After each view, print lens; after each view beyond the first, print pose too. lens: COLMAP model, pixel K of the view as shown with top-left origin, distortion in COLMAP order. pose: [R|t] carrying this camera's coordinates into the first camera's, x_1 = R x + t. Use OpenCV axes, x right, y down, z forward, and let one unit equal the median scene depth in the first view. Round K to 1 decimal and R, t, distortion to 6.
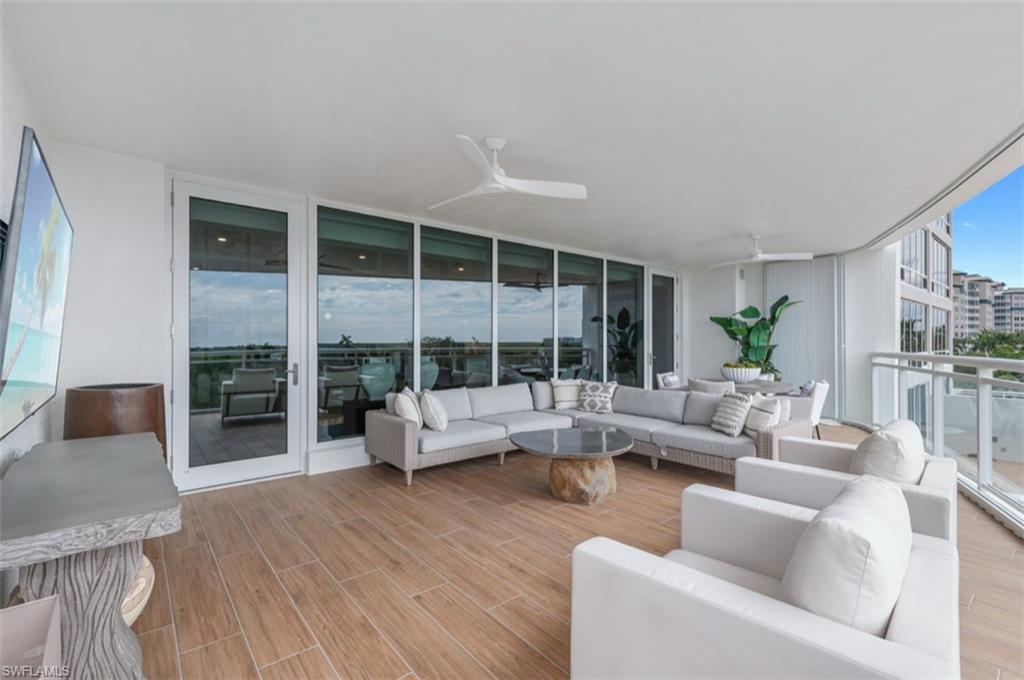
lens RADIAL K [[442.9, 0, 505.6], [0, 442.9, 340.7], [0, 0, 1]] dist [0.010369, -0.000151]
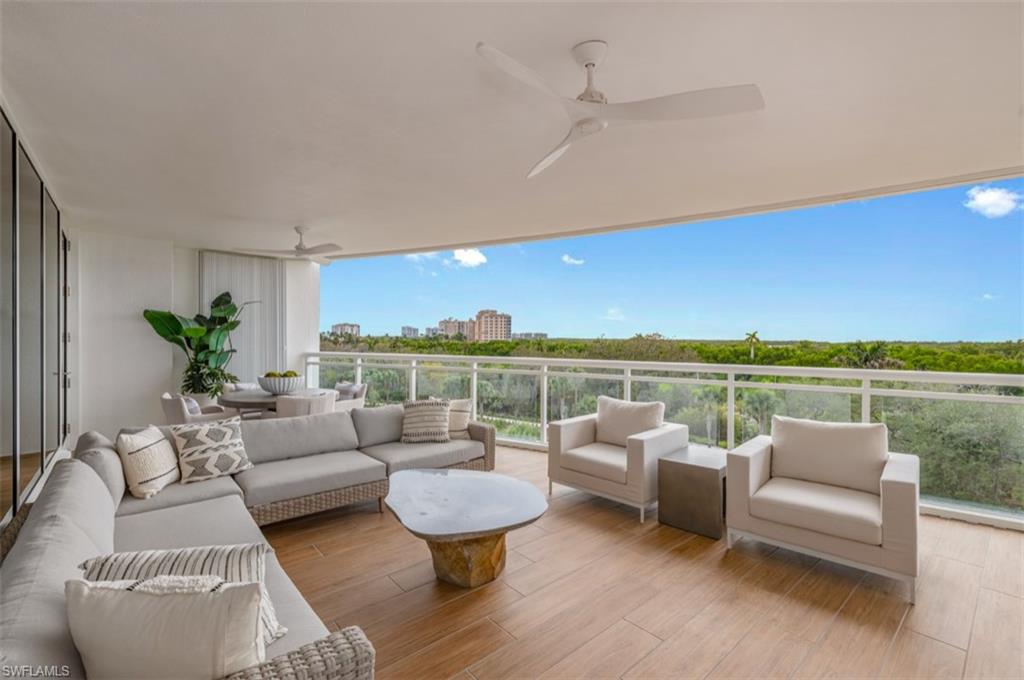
lens RADIAL K [[442.9, 0, 505.6], [0, 442.9, 340.7], [0, 0, 1]] dist [0.010369, -0.000151]
pose [[-0.012473, -0.006893, 0.999898, -0.381435], [-0.008981, 0.999937, 0.006781, -0.021138], [-0.999882, -0.008895, -0.012534, 0.641305]]
